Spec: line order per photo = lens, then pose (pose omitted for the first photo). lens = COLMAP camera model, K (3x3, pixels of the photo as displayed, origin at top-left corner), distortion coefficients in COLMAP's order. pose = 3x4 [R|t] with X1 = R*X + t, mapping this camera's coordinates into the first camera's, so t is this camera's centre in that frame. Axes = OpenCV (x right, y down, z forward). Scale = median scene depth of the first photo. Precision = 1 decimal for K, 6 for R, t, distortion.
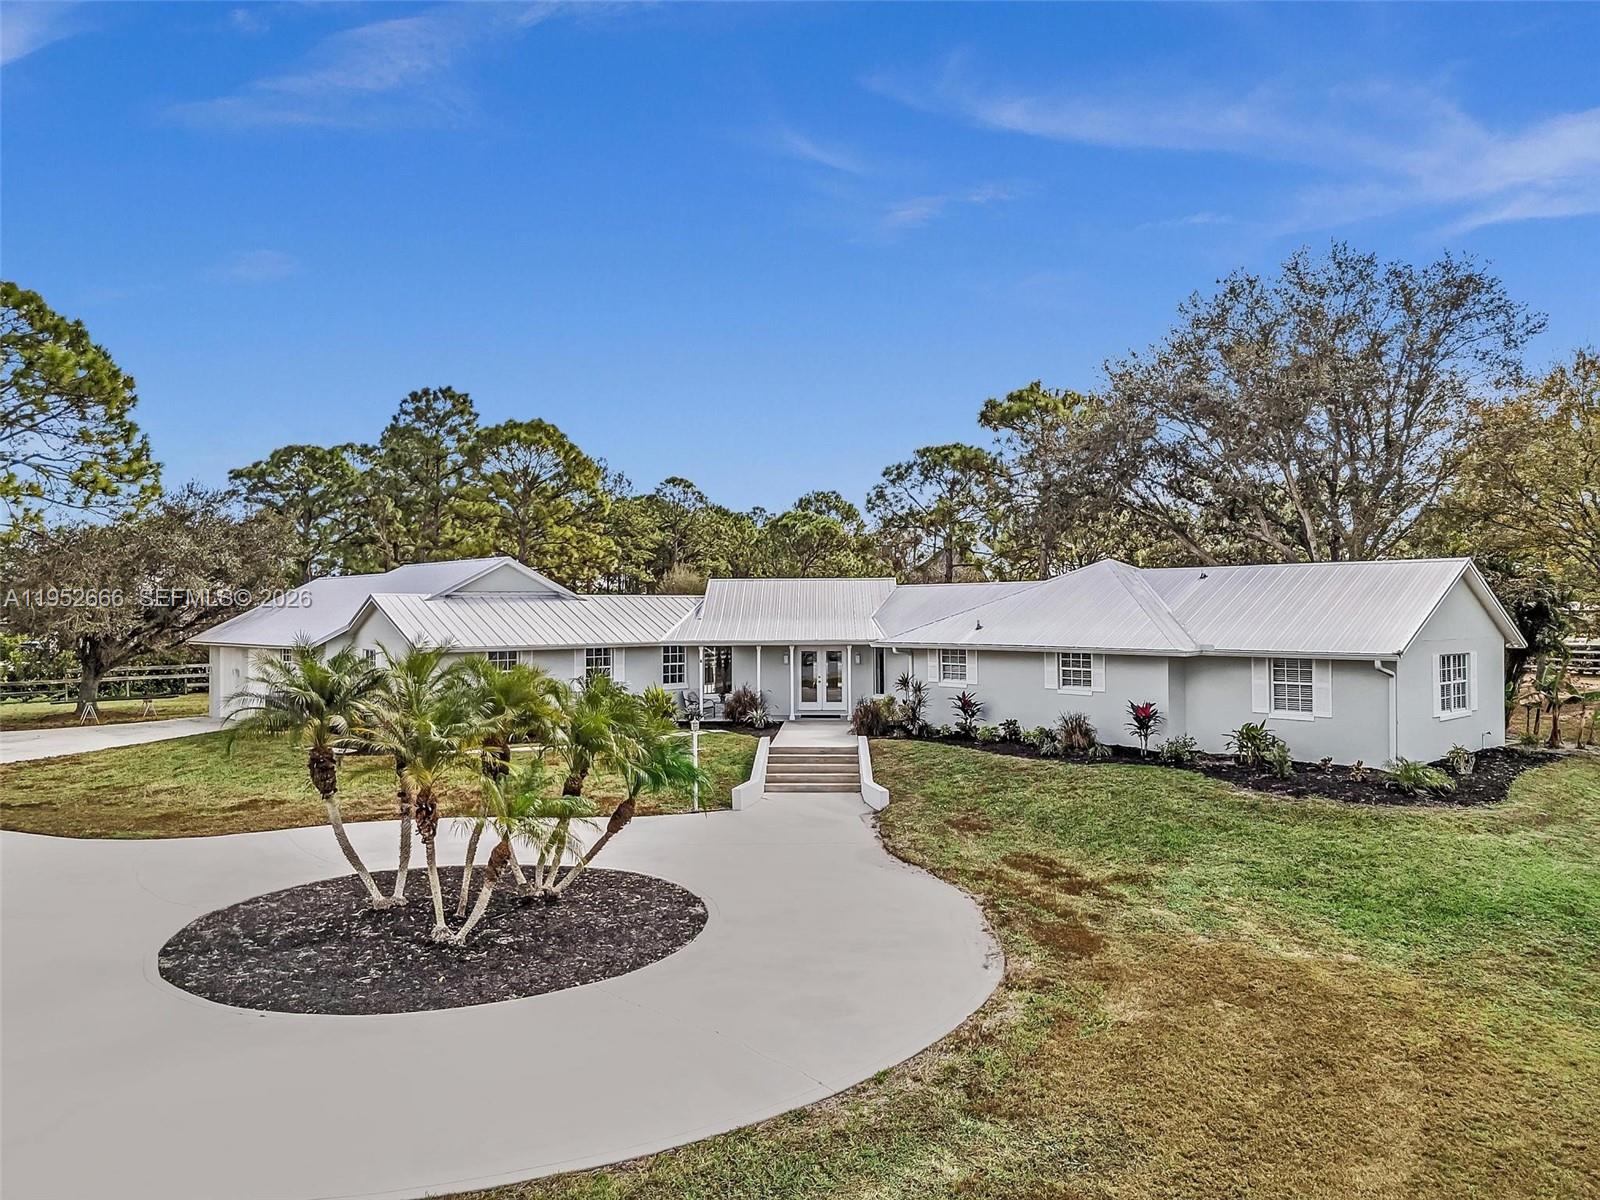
lens RADIAL K [[1120.3, 0, 797.4], [0, 1120.3, 610.4], [0, 0, 1]] dist [0.076155, -0.077571]
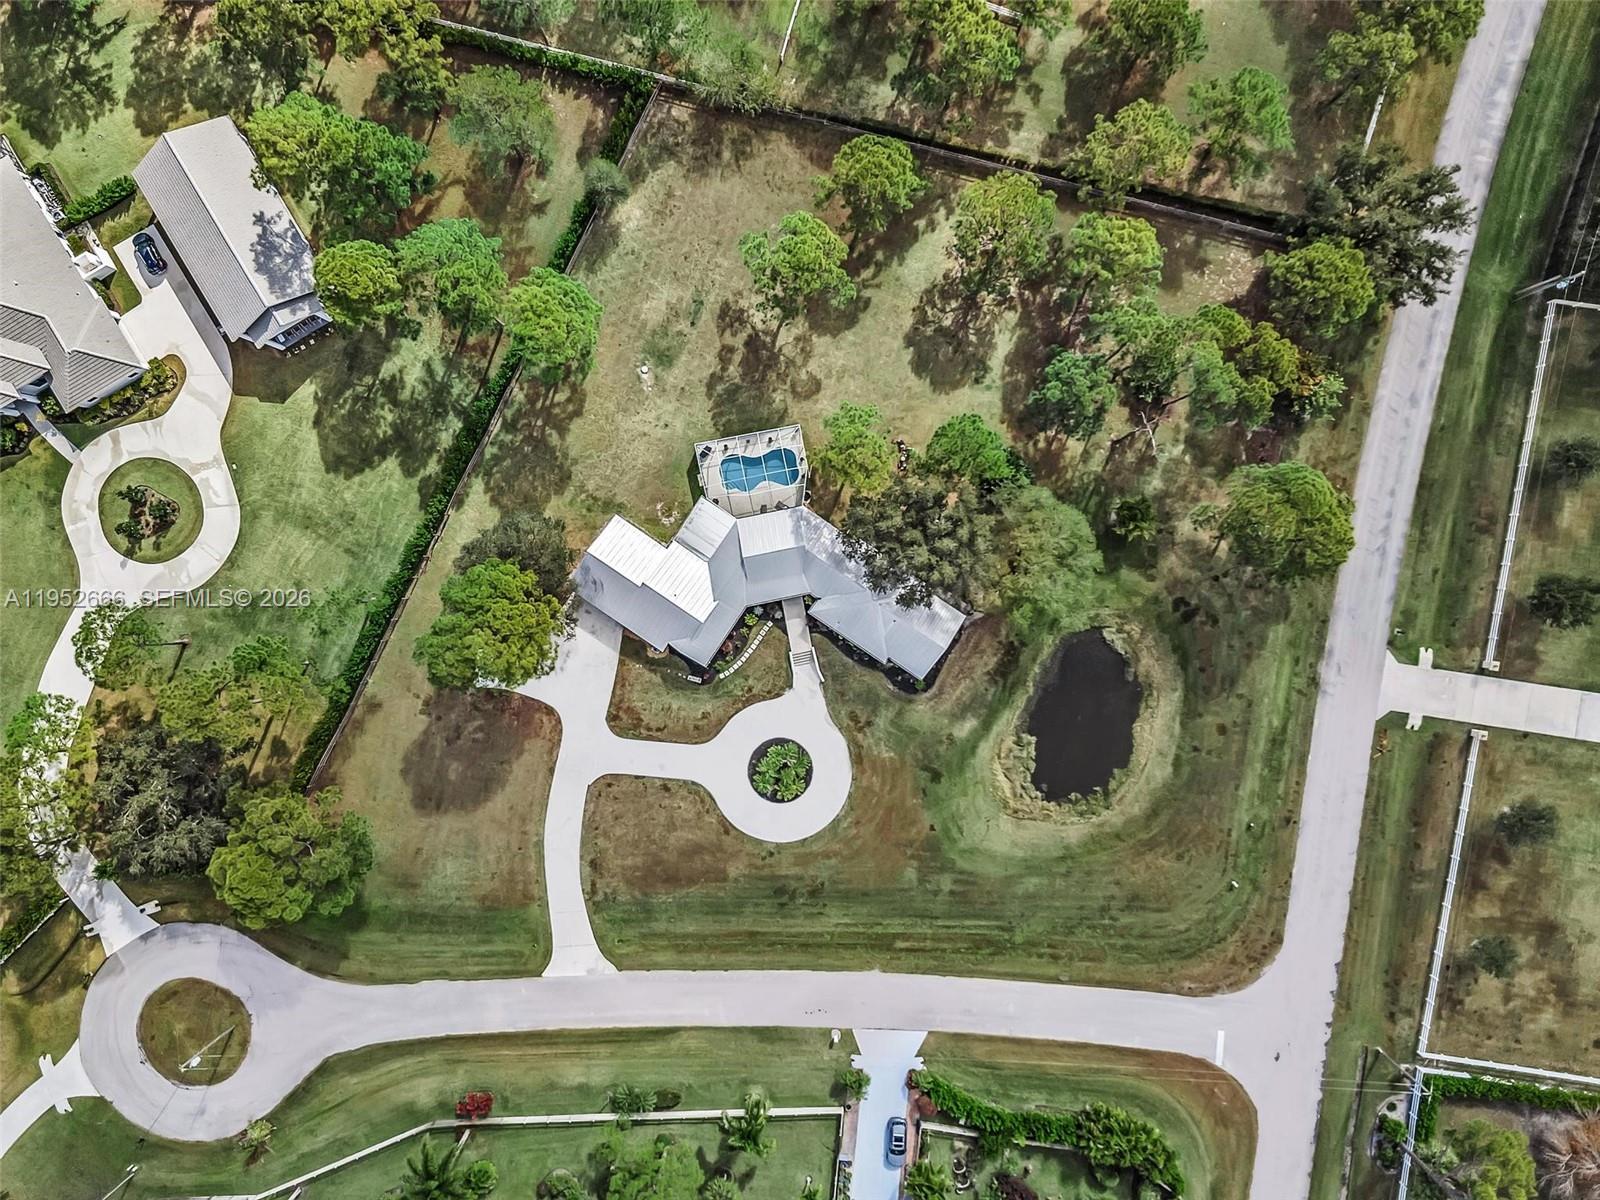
lens RADIAL K [[1116.2, 0, 797.3], [0, 1116.2, 610.2], [0, 0, 1]] dist [0.086811, -0.096948]
pose [[0.972032, -0.233694, -0.023266, 0.146372], [0.018833, -0.021184, 0.999598, -4.508231], [-0.234093, -0.972079, -0.016190, 1.340000]]
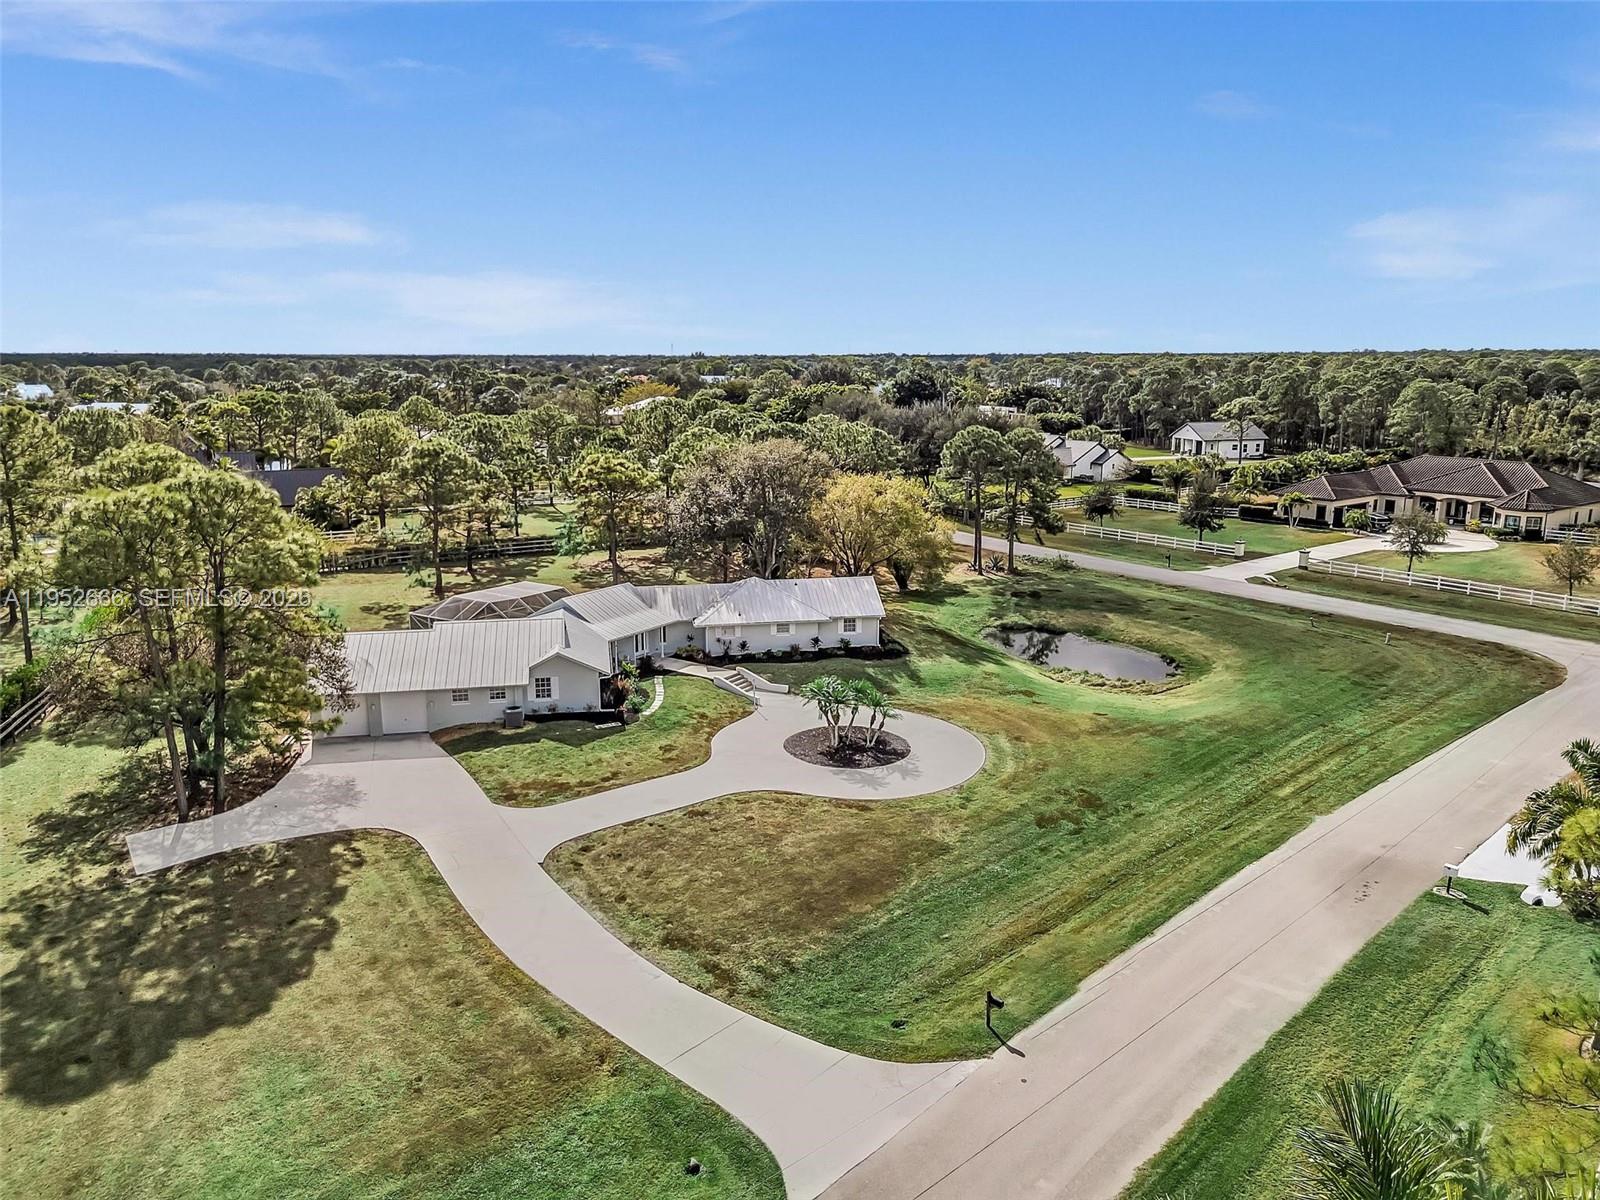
lens RADIAL K [[1116.2, 0, 797.3], [0, 1116.2, 610.2], [0, 0, 1]] dist [0.086811, -0.096948]
pose [[0.533298, -0.184397, 0.825585, -2.214576], [-0.001126, 0.975797, 0.218675, -0.654178], [-0.845927, -0.117549, 0.520183, -0.520864]]
